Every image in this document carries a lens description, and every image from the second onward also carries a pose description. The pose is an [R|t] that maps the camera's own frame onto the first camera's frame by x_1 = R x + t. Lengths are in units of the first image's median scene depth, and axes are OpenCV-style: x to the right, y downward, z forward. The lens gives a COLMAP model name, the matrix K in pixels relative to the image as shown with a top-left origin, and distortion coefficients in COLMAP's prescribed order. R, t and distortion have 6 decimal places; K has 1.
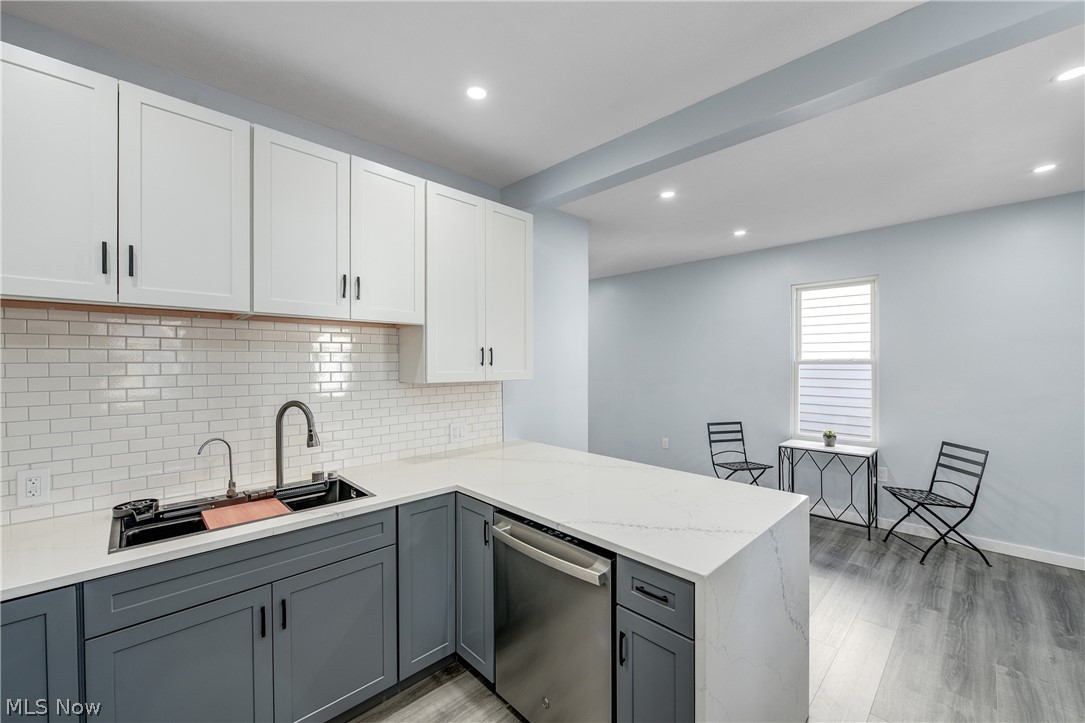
lens RADIAL K [[440.5, 0, 548.5], [0, 440.5, 367.9], [0, 0, 1]] dist [0.000439, -0.000020]
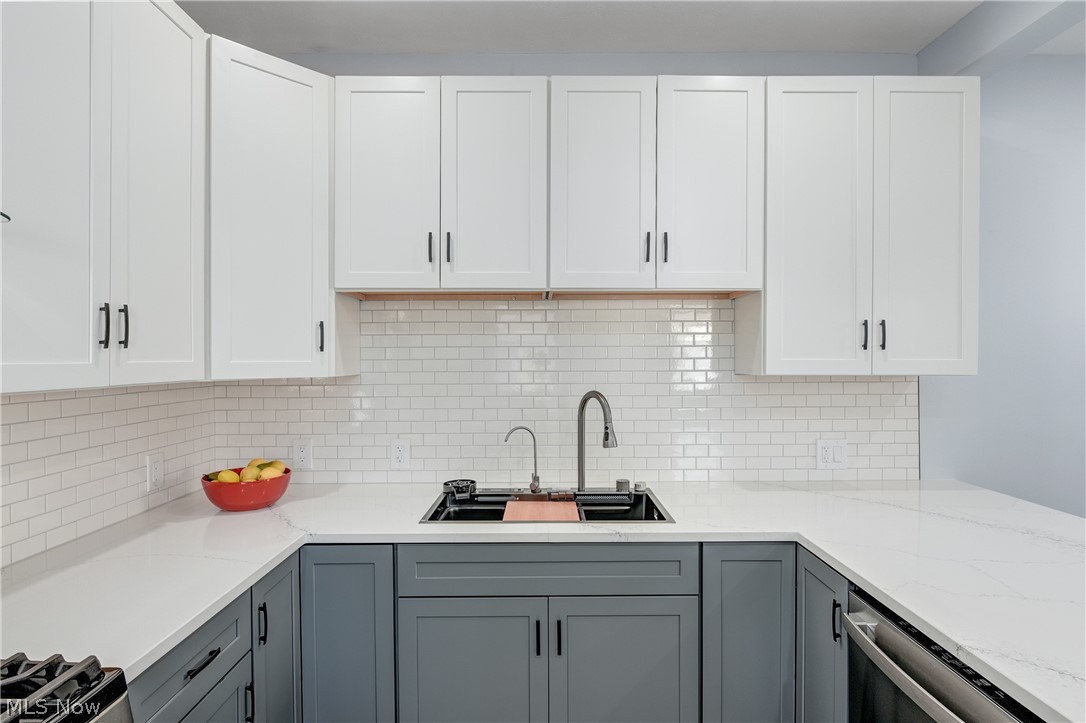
lens RADIAL K [[570.8, 0, 536.6], [0, 570.8, 365.4], [0, 0, 1]] dist [-0.000948, -0.000634]
pose [[0.708353, 0.008857, -0.705803, 0.115556], [-0.006823, 0.999960, 0.005702, 0.020445], [0.705826, 0.000777, 0.708385, 0.148533]]
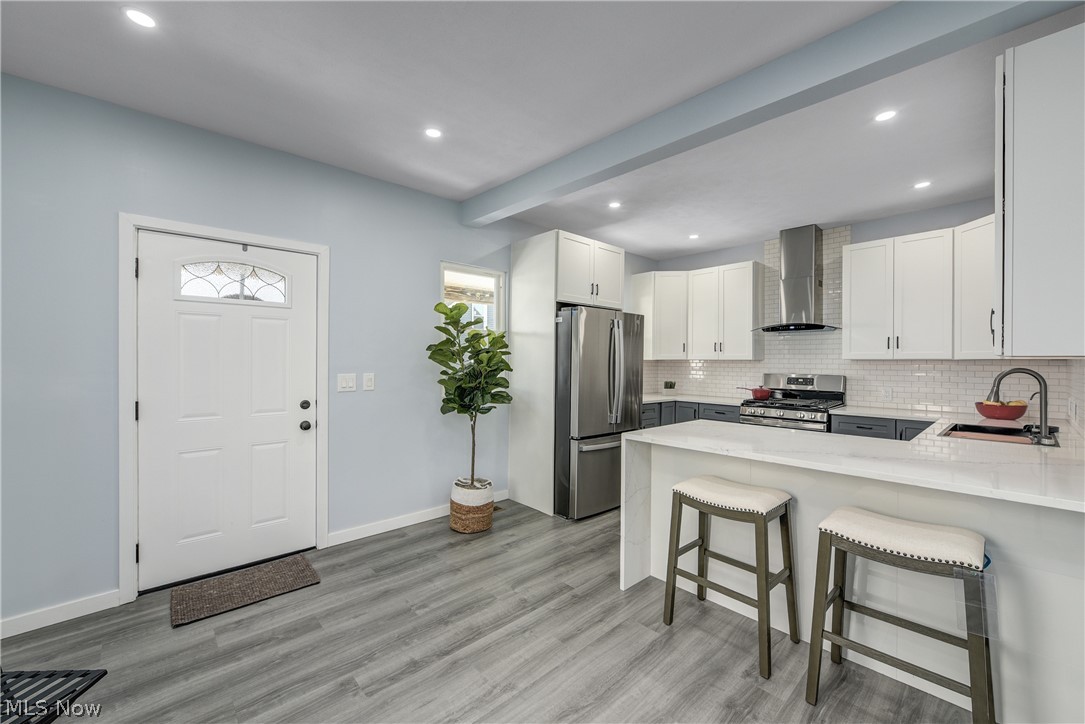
lens RADIAL K [[439.1, 0, 538.7], [0, 439.1, 368.7], [0, 0, 1]] dist [0.000146, -0.000150]
pose [[-0.999135, -0.003725, 0.041415, 0.767274], [-0.002462, 0.999532, 0.030505, 0.041339], [-0.041509, 0.030377, -0.998676, 2.310383]]
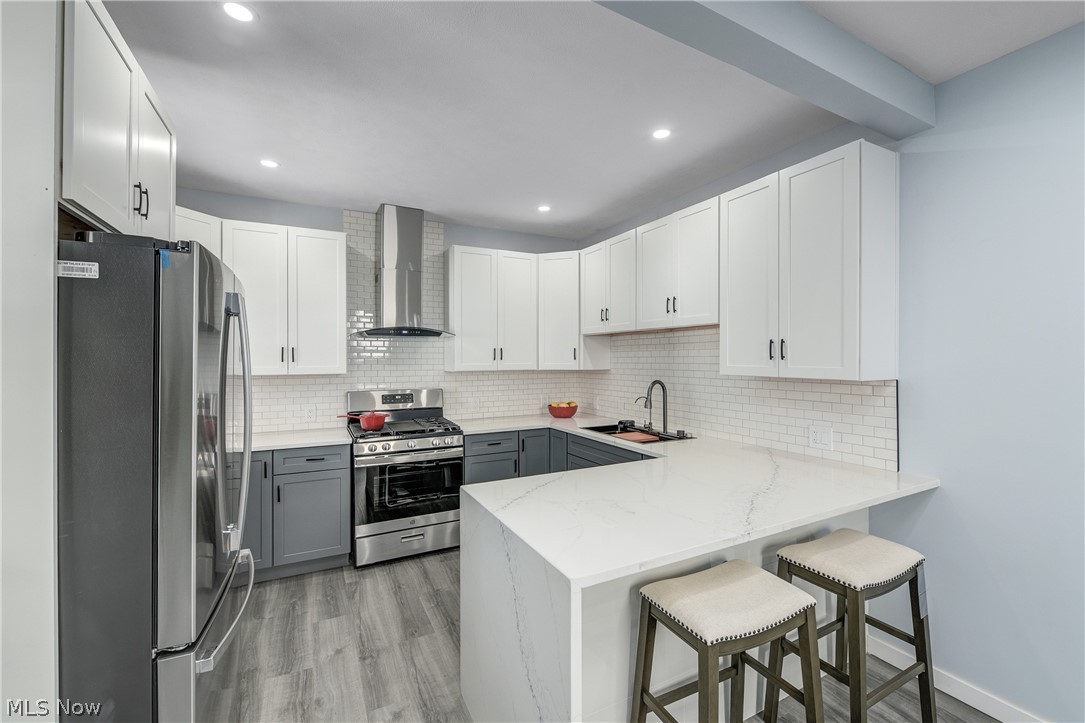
lens RADIAL K [[450.5, 0, 555.0], [0, 450.5, 360.0], [0, 0, 1]] dist [-0.000560, -0.000064]
pose [[-0.285419, 0.004274, -0.958393, 1.136215], [-0.008347, 0.999941, 0.006945, -0.008768], [0.958367, 0.009982, -0.285366, 1.103948]]
